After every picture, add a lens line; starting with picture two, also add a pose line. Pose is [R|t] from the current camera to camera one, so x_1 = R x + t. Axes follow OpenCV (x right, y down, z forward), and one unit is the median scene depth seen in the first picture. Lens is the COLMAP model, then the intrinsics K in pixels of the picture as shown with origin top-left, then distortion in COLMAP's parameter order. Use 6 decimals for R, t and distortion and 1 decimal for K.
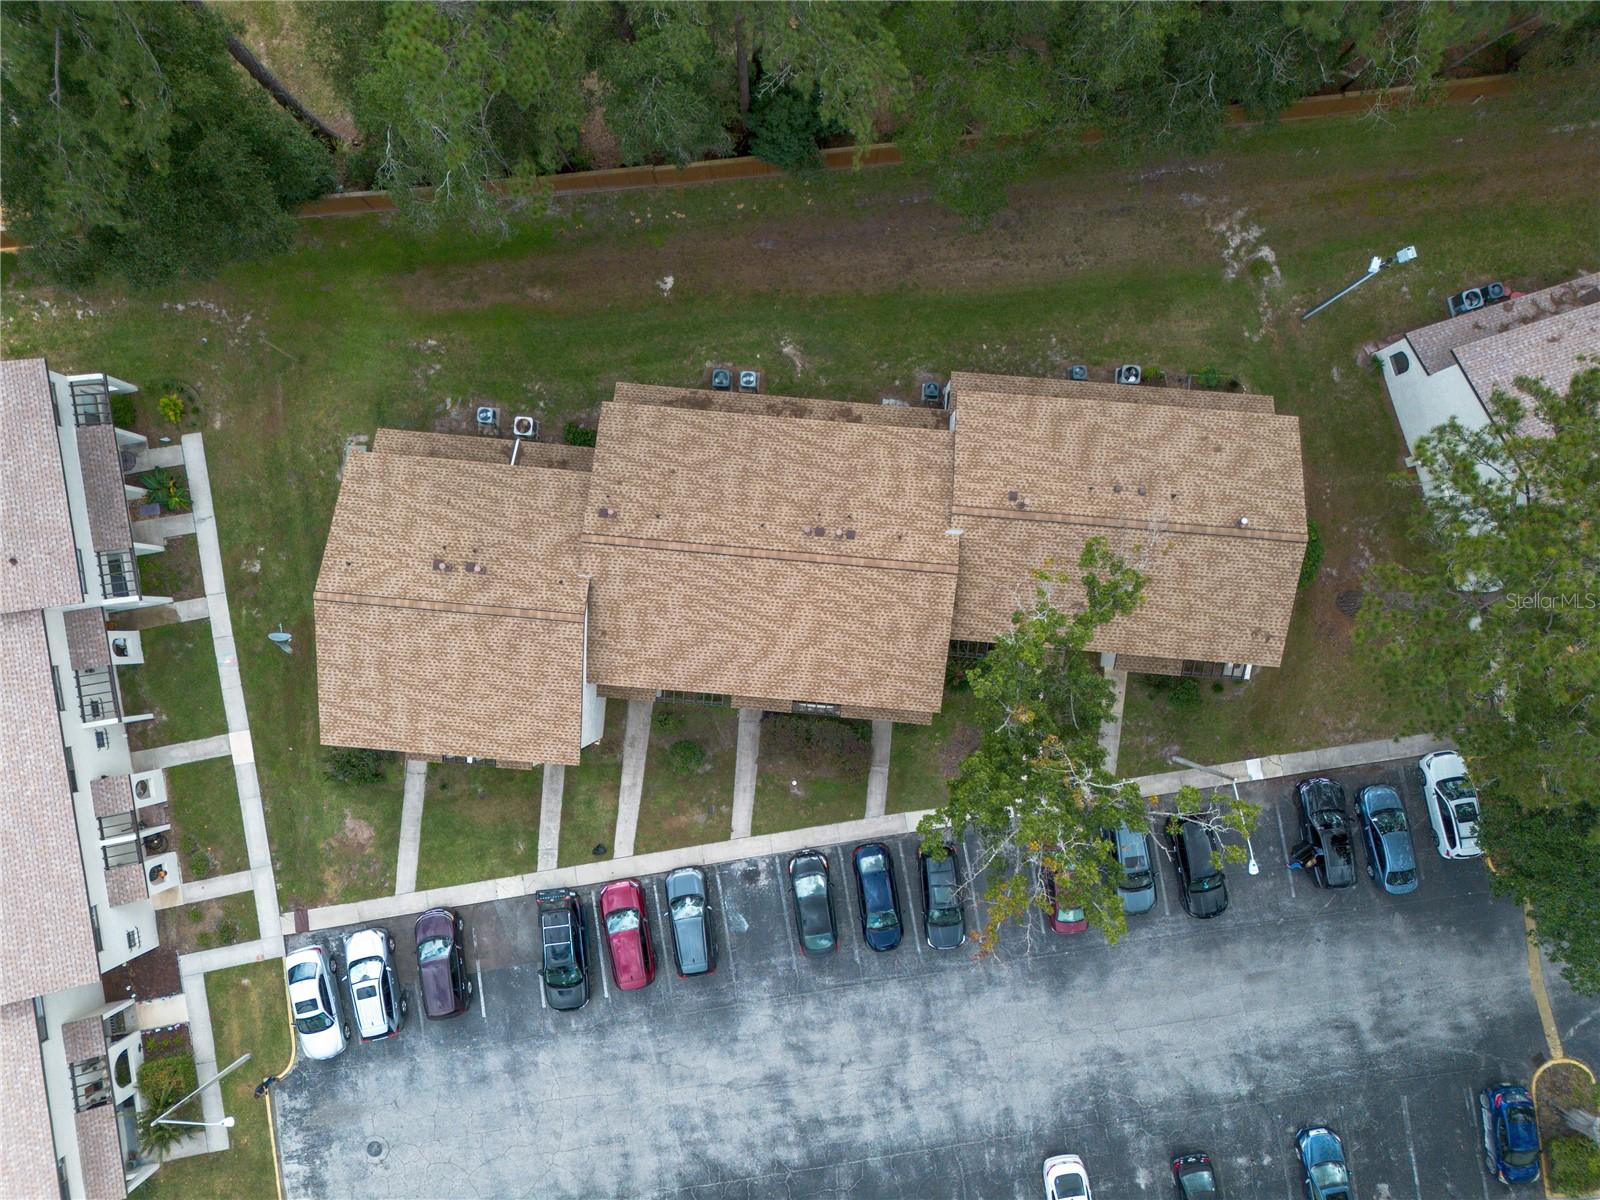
lens RADIAL K [[1116.9, 0, 796.8], [0, 1116.9, 600.3], [0, 0, 1]] dist [0.048788, -0.012358]
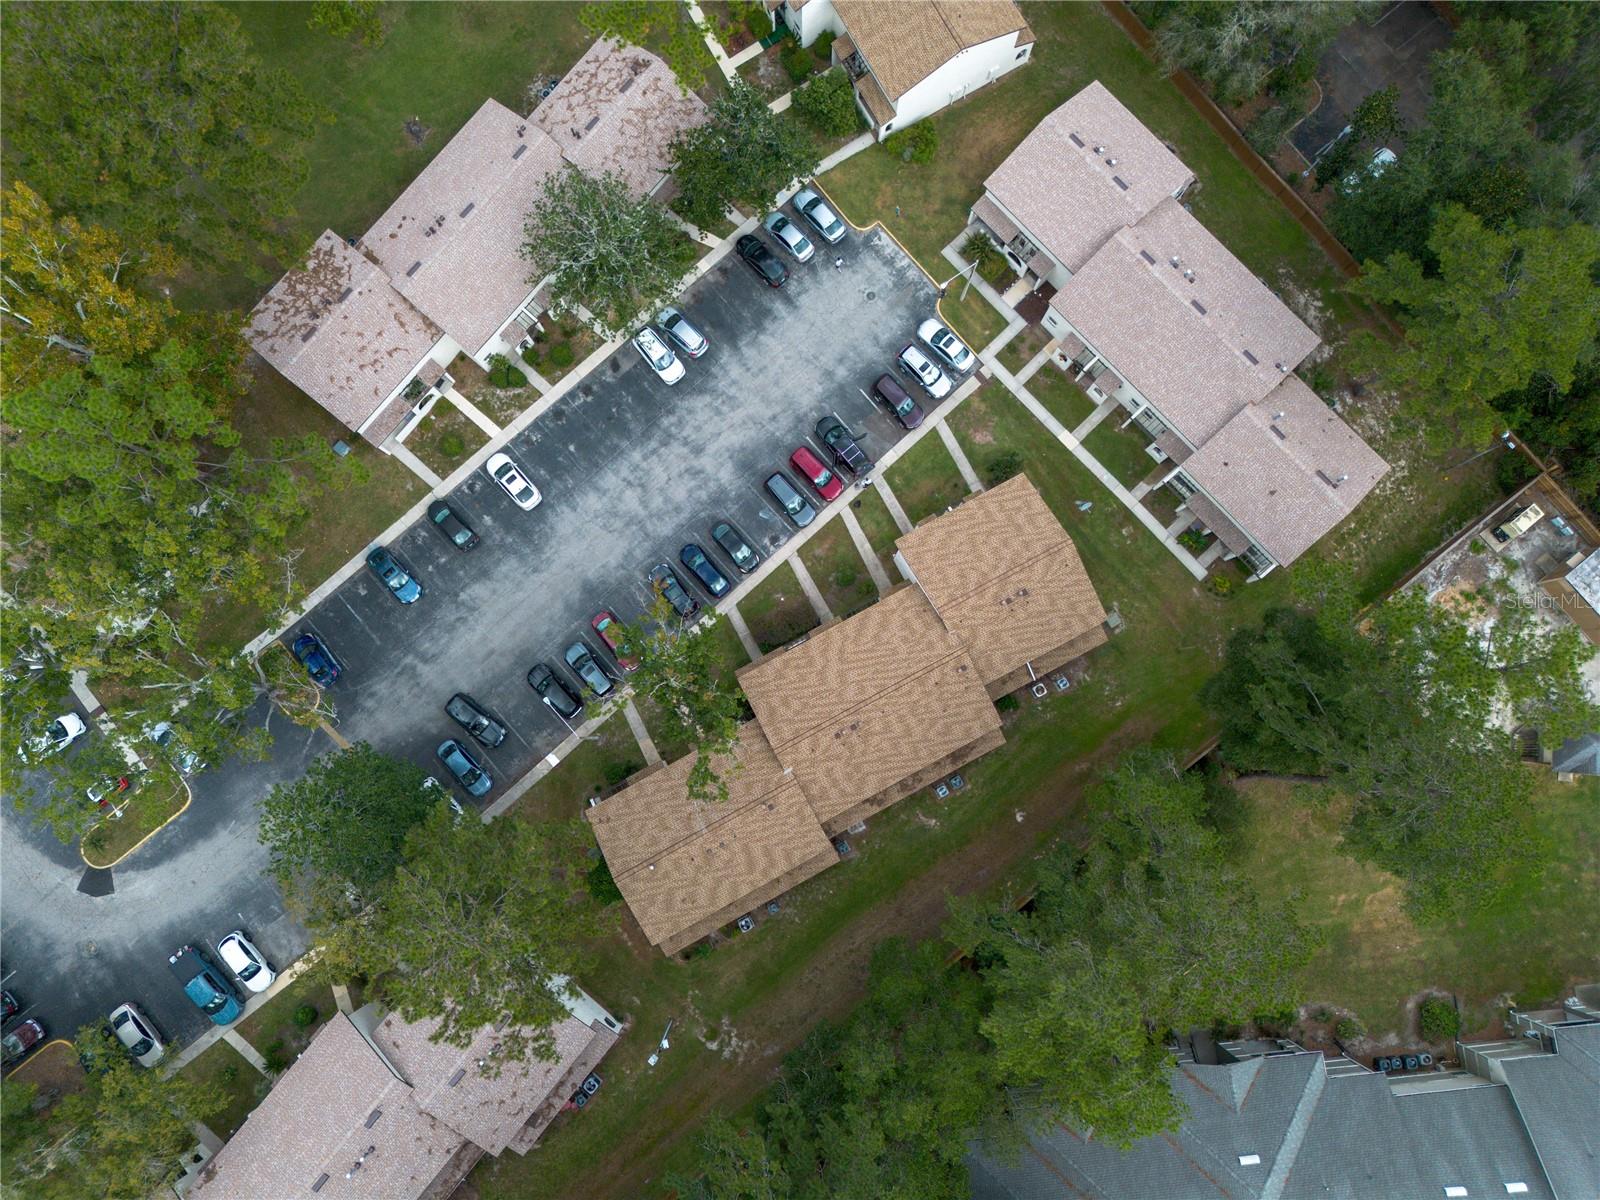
lens RADIAL K [[1116.9, 0, 787.1], [0, 1116.9, 594.7], [0, 0, 1]] dist [0.048788, -0.012358]
pose [[-0.838062, 0.543666, -0.045610, 0.064735], [-0.544255, -0.827294, 0.139182, -0.066771], [0.037936, 0.141466, 0.989216, -0.652482]]
